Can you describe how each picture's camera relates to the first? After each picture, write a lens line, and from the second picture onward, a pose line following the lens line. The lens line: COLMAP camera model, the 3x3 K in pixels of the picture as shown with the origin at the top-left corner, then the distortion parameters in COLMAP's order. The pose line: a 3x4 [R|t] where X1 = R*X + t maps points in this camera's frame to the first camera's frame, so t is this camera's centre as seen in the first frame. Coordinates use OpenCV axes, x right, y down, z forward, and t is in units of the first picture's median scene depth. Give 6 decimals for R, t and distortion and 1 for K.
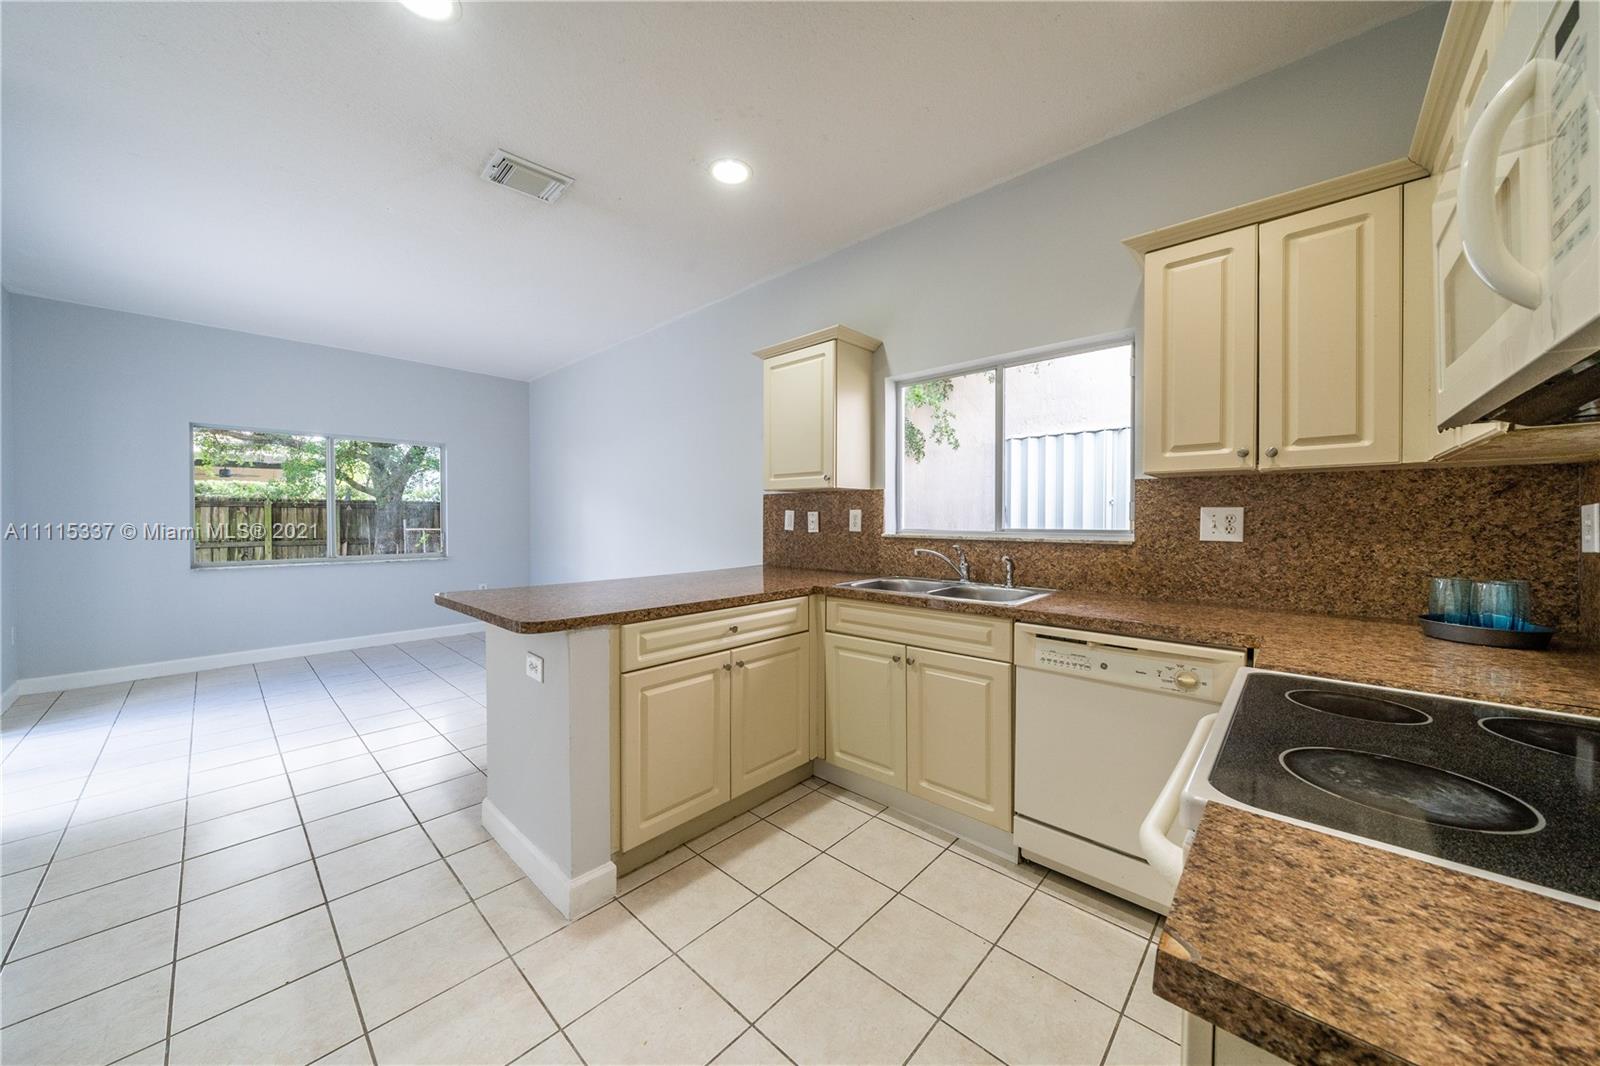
lens RADIAL K [[557.0, 0, 793.3], [0, 557.0, 523.2], [0, 0, 1]] dist [-0.002126, 0.000254]
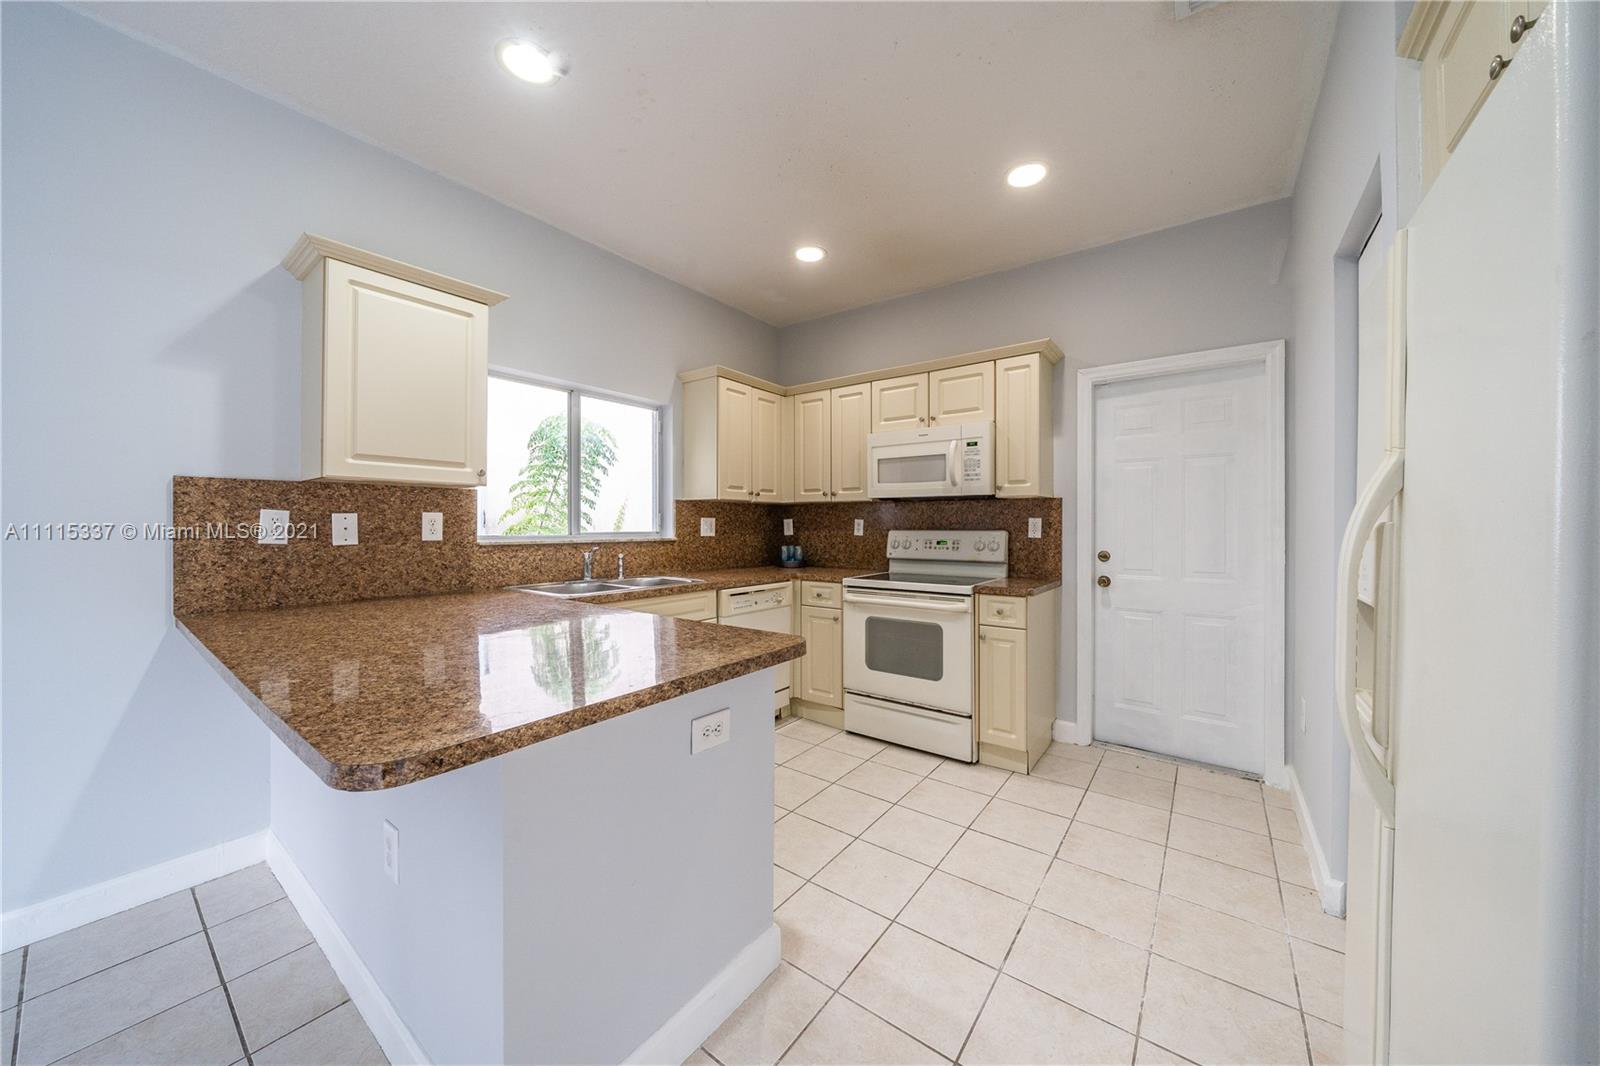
lens RADIAL K [[557.0, 0, 796.5], [0, 557.0, 524.1], [0, 0, 1]] dist [-0.002126, 0.000254]
pose [[-0.106483, -0.002745, 0.994311, -0.702536], [0.005666, 0.999978, 0.003367, -0.007832], [-0.994298, 0.005992, -0.106465, 0.563937]]
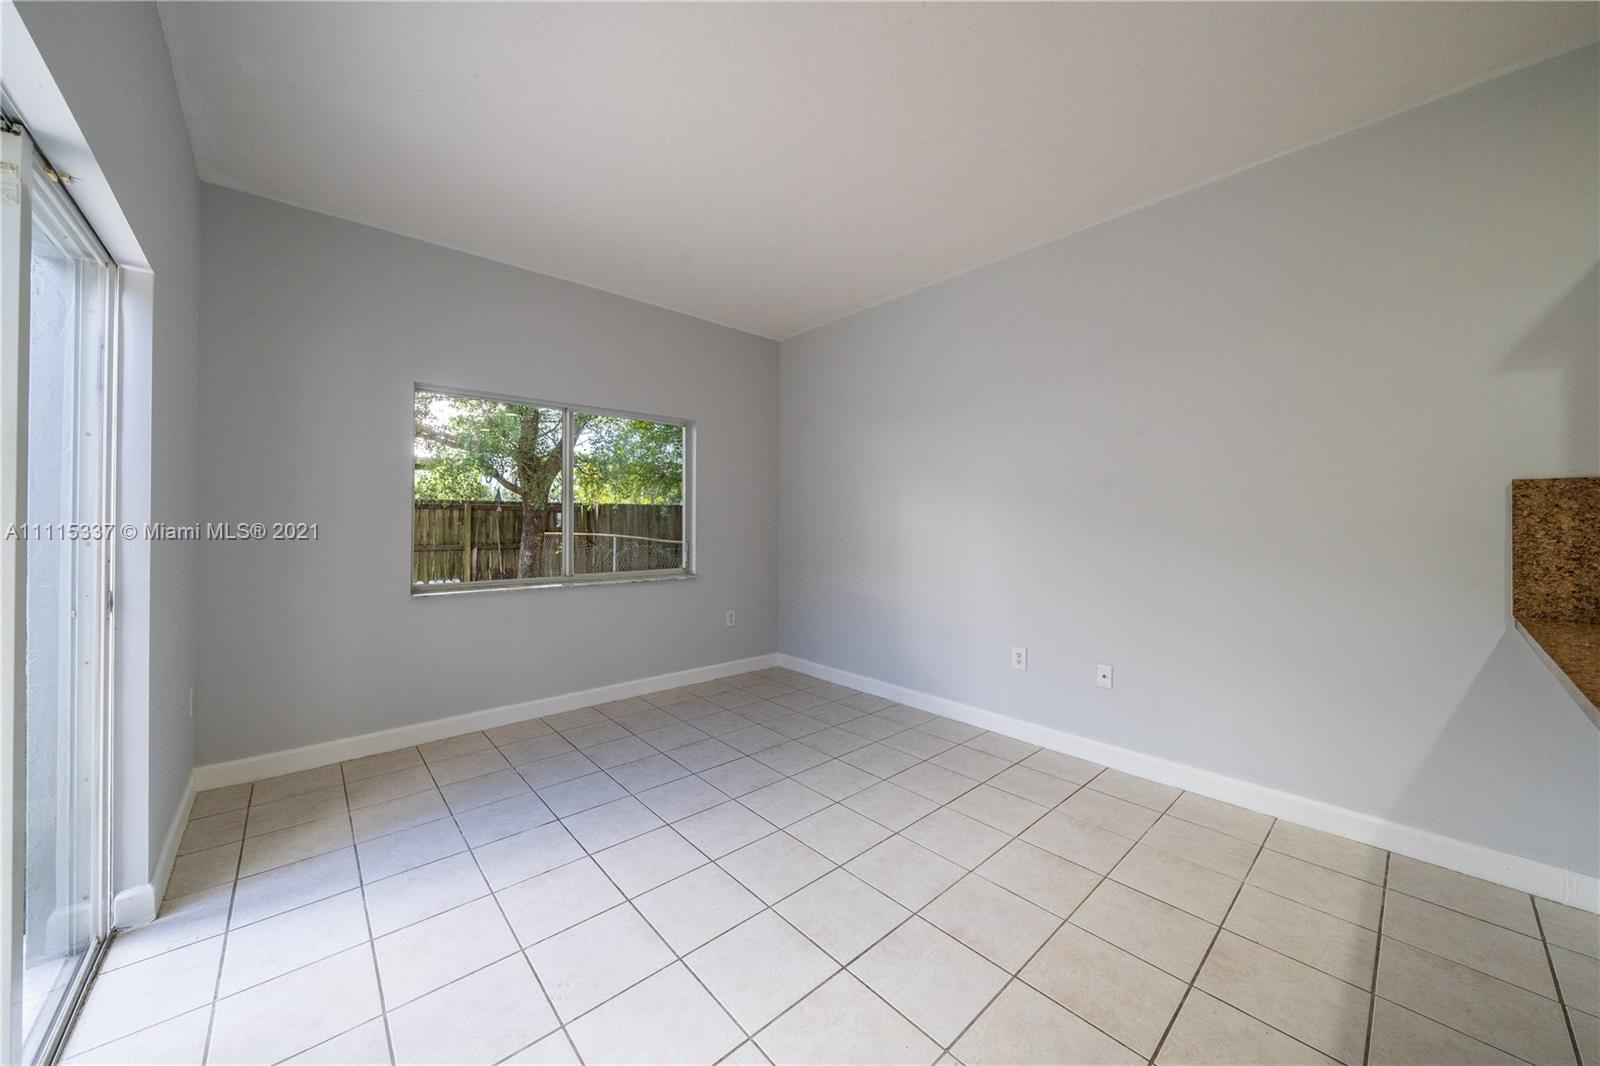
lens RADIAL K [[557.0, 0, 792.5], [0, 557.0, 520.4], [0, 0, 1]] dist [-0.002126, 0.000254]
pose [[0.996173, 0.000968, -0.087398, -0.771642], [-0.001865, 0.999946, -0.010184, -0.008982], [0.087383, 0.010308, 0.996121, 0.489971]]
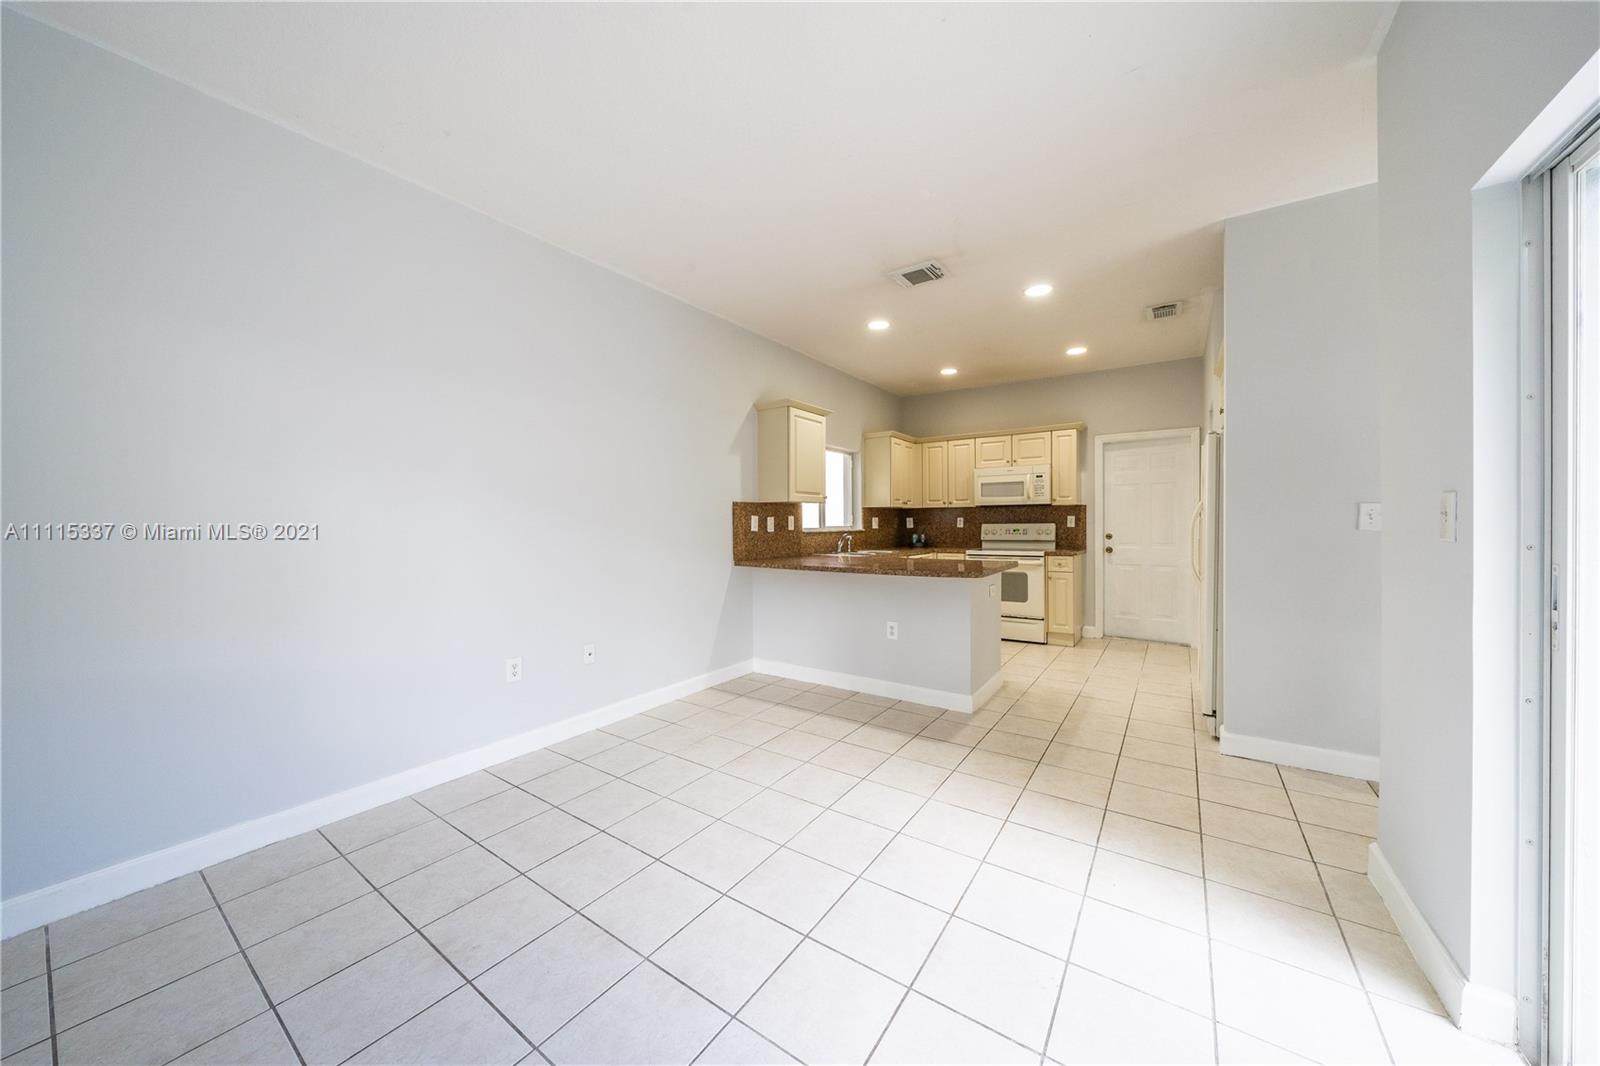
lens RADIAL K [[557.0, 0, 791.5], [0, 557.0, 526.9], [0, 0, 1]] dist [-0.002126, 0.000254]
pose [[-0.141656, -0.011300, 0.989851, -1.429329], [0.014027, 0.999812, 0.013422, -0.014934], [-0.989817, 0.015786, -0.141471, 1.197411]]
